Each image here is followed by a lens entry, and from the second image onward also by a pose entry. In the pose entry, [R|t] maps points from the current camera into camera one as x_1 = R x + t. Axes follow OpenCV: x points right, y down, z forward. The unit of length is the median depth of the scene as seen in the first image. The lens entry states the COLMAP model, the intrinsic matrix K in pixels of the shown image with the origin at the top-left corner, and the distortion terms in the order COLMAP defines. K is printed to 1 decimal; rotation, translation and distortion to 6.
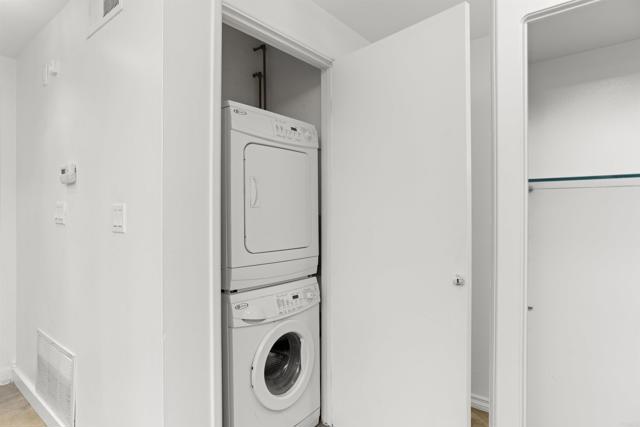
lens RADIAL K [[363.4, 0, 320.0], [0, 363.4, 213.5], [0, 0, 1]] dist [-0.053857, 0.042635]
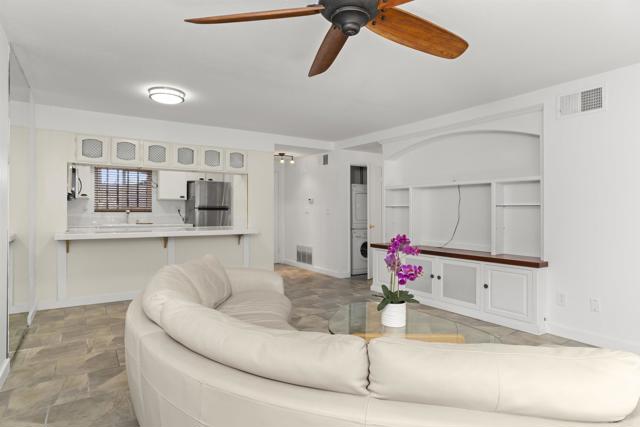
lens RADIAL K [[363.4, 0, 320.0], [0, 363.4, 213.5], [0, 0, 1]] dist [-0.053857, 0.042635]
pose [[0.950436, 0.006742, -0.310849, 0.714193], [-0.004801, 0.999964, 0.007009, 0.001697], [0.310885, -0.005169, 0.950434, -3.170597]]
